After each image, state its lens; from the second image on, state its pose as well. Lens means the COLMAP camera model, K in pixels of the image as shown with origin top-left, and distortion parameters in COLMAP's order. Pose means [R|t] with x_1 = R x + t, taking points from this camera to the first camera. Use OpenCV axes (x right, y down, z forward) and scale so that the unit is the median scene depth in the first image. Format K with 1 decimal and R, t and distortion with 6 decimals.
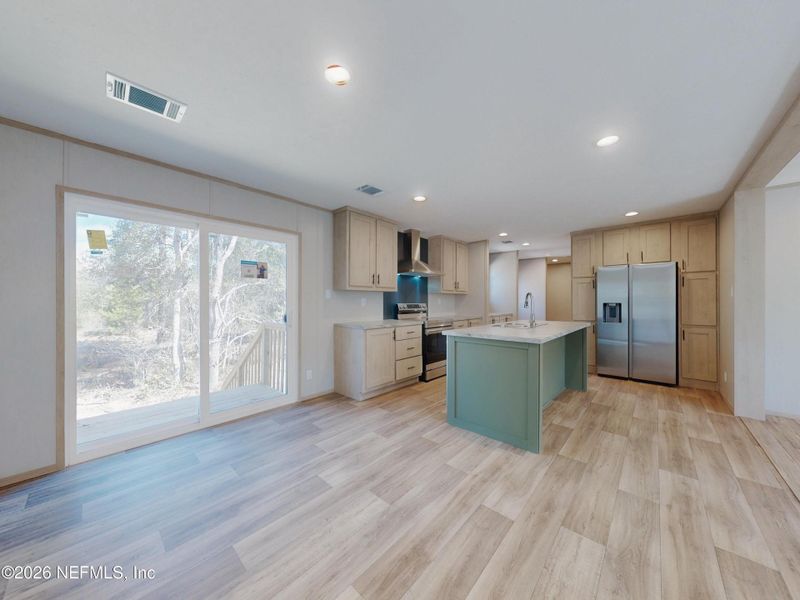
lens RADIAL K [[282.1, 0, 399.6], [0, 282.1, 301.5], [0, 0, 1]] dist [-0.000745, -0.000109]
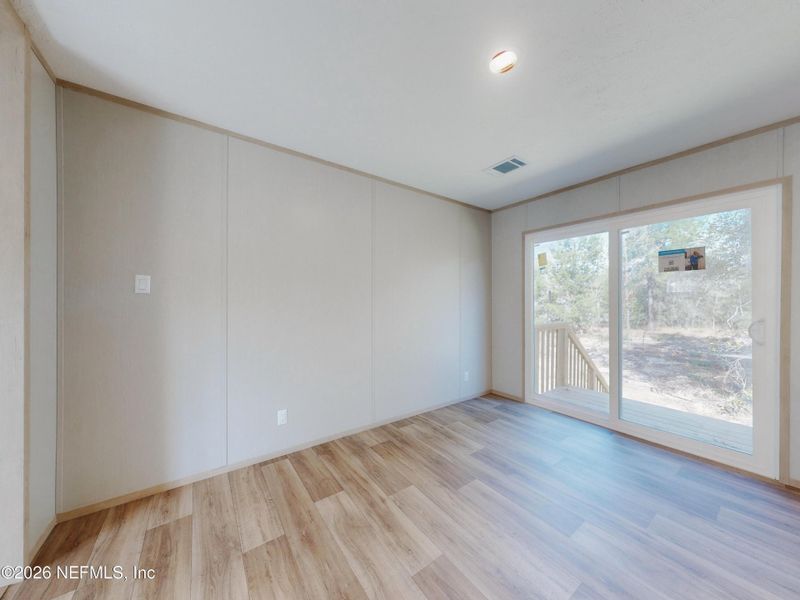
lens RADIAL K [[279.1, 0, 397.2], [0, 279.1, 298.9], [0, 0, 1]] dist [0.000719, -0.000286]
pose [[-0.213214, -0.006340, -0.976985, 0.630921], [-0.002859, 0.999979, -0.005865, -0.001681], [0.977001, 0.001542, -0.213228, 0.696011]]
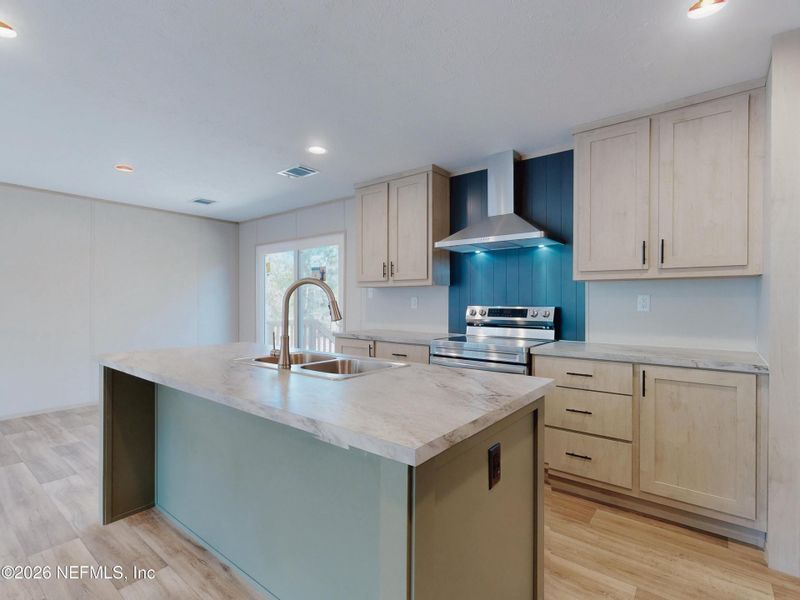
lens RADIAL K [[393.4, 0, 397.5], [0, 393.4, 297.6], [0, 0, 1]] dist [0.001036, 0.000987]
pose [[0.062934, -0.008412, -0.997982, 1.086395], [-0.001704, 0.999962, -0.008536, -0.003425], [0.998016, 0.002237, 0.062918, 1.198134]]
